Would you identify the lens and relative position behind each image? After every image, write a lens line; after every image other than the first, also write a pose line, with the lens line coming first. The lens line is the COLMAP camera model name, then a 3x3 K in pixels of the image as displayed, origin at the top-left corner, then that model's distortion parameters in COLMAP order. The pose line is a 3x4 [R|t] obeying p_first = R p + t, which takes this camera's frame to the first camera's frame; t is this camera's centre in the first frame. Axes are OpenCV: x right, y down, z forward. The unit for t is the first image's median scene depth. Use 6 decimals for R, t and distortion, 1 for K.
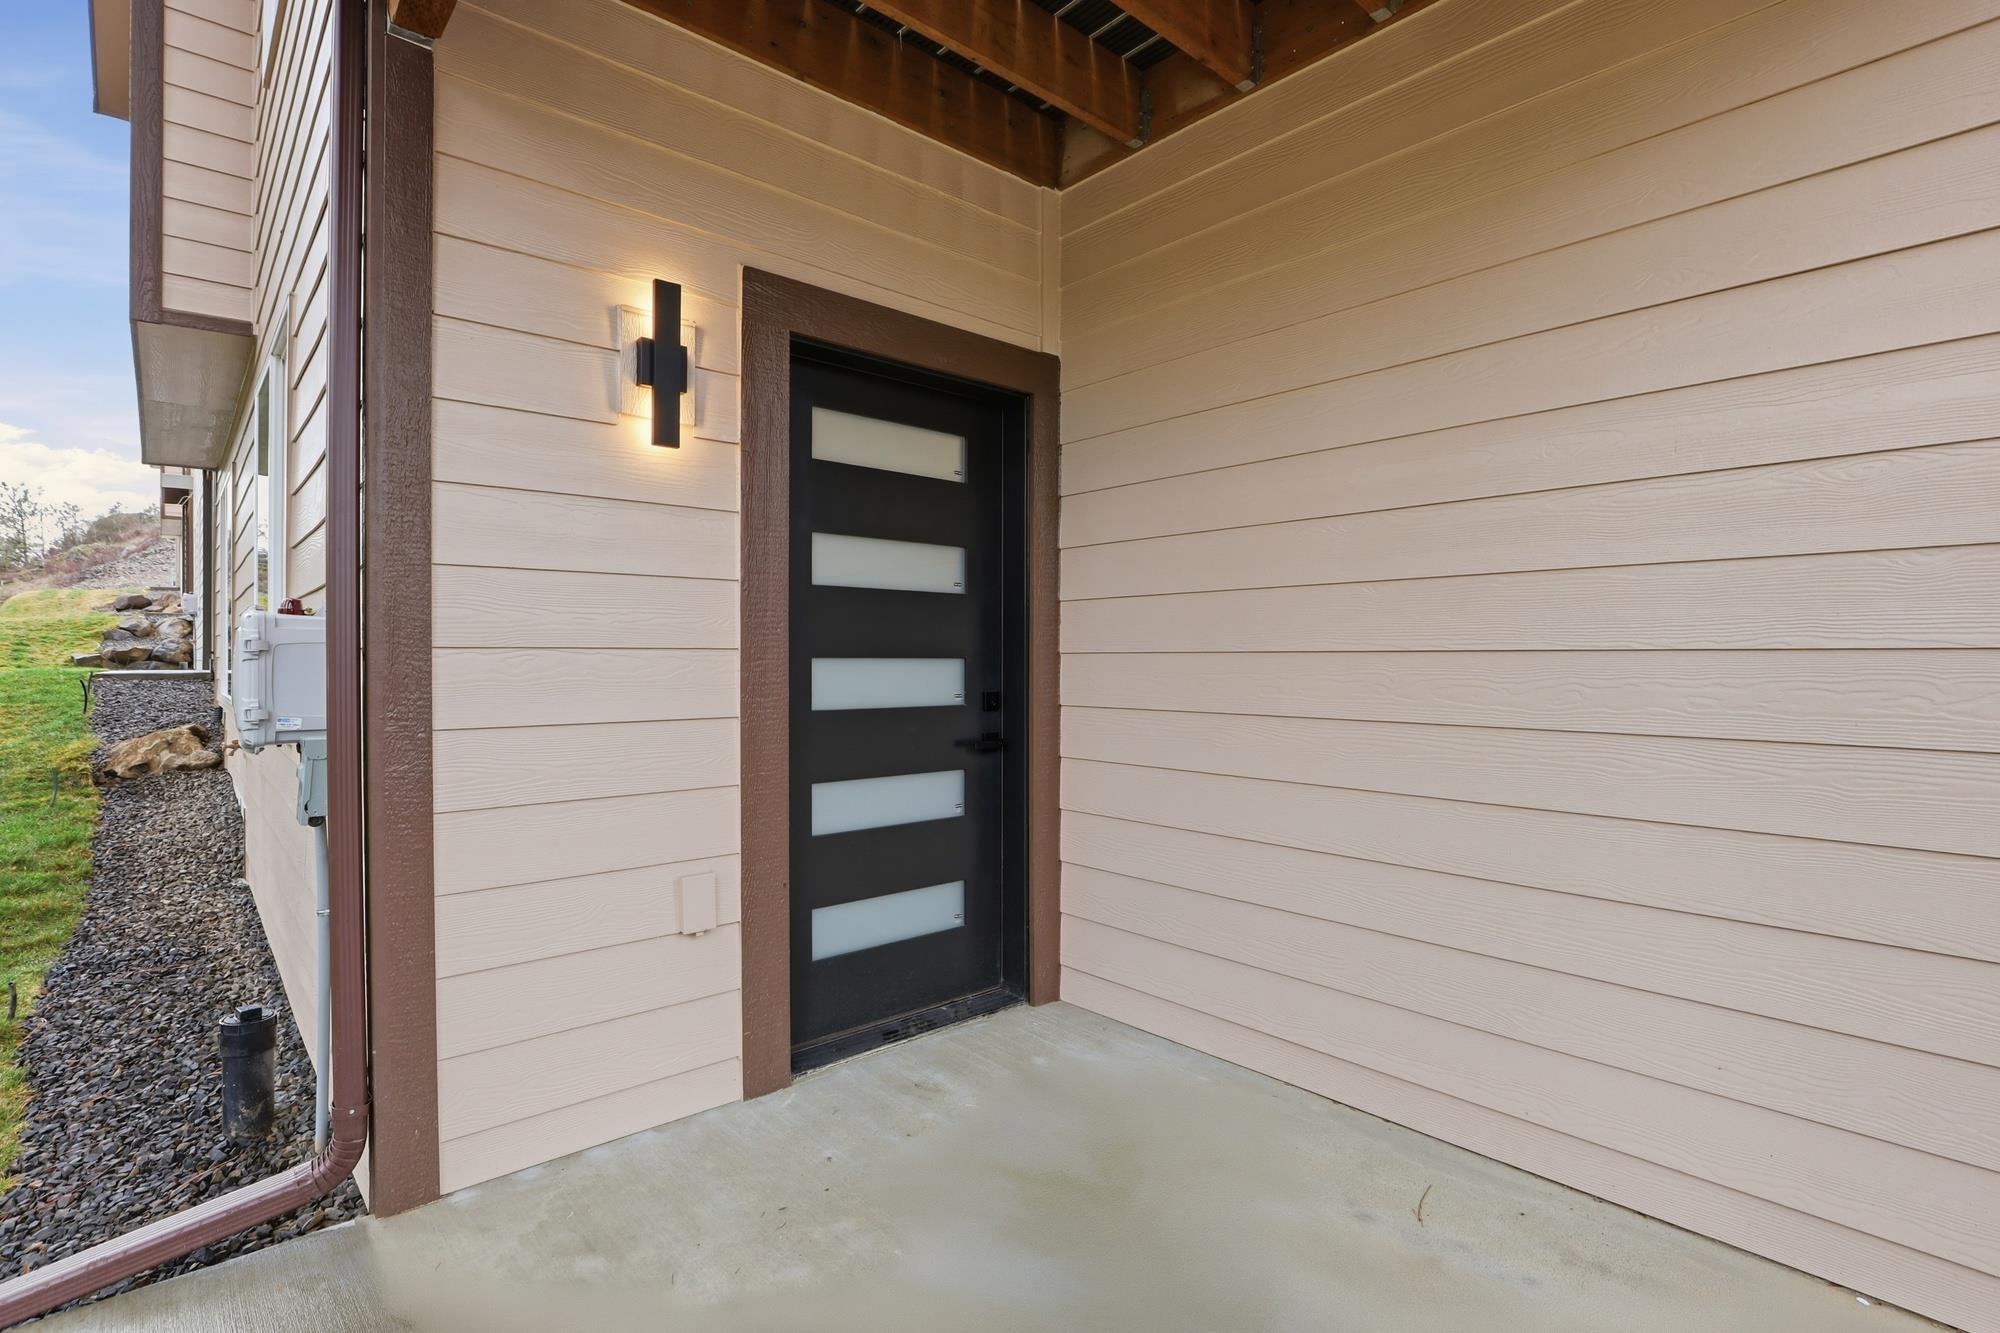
lens RADIAL K [[943.5, 0, 1000.0], [0, 943.5, 666.5], [0, 0, 1]] dist [-0.030462, -0.000150]
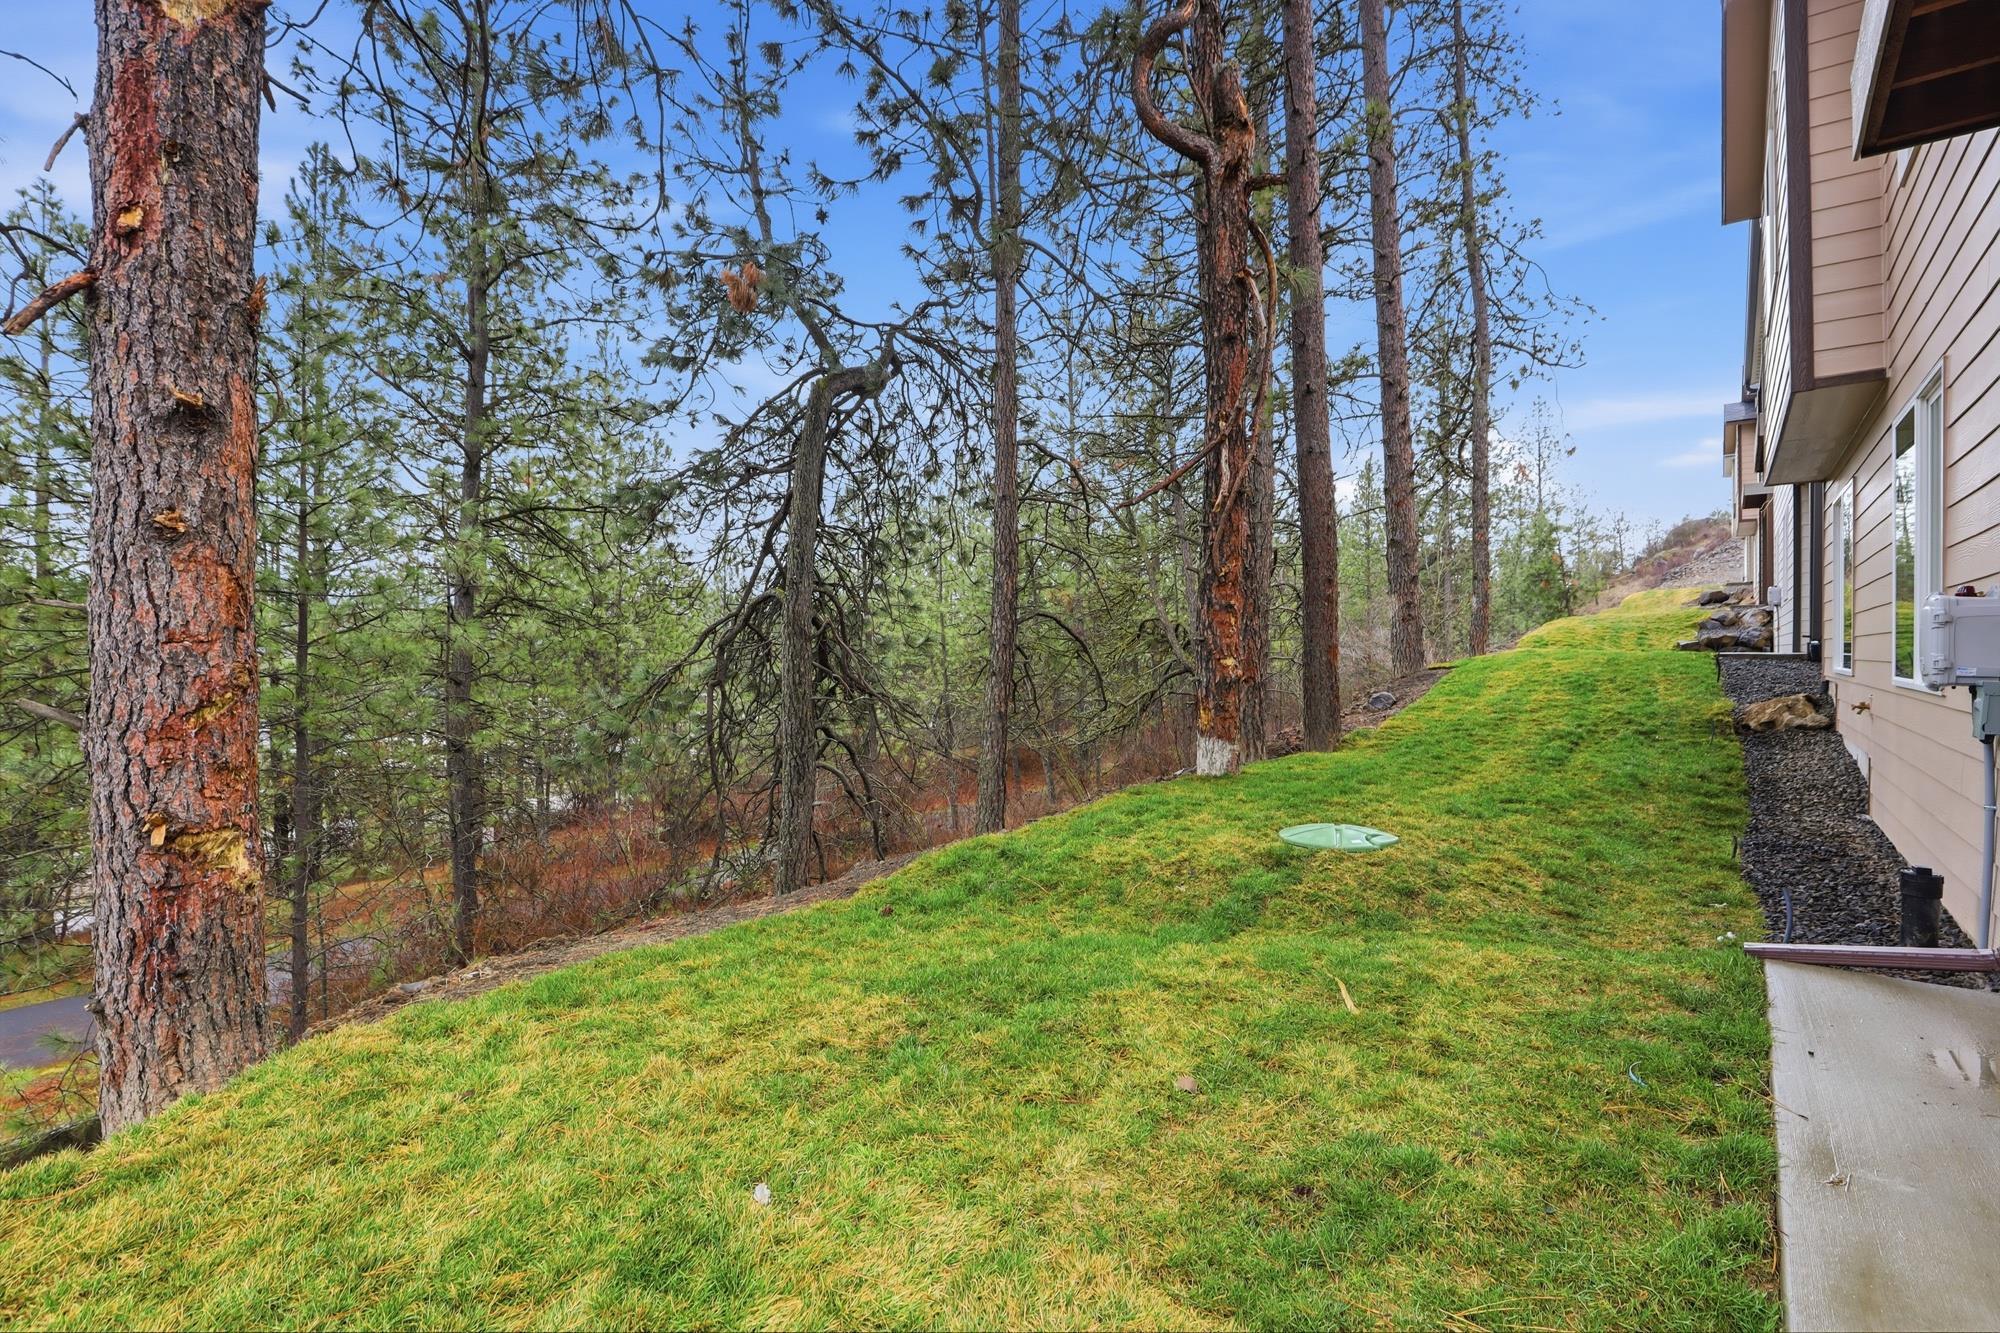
lens RADIAL K [[941.5, 0, 1027.7], [0, 941.5, 659.1], [0, 0, 1]] dist [-0.034139, 0.006256]
pose [[0.193203, 0.009020, -0.981117, 0.123648], [-0.006068, 0.999950, 0.007998, 0.013748], [0.981140, 0.004408, 0.193248, -0.250995]]
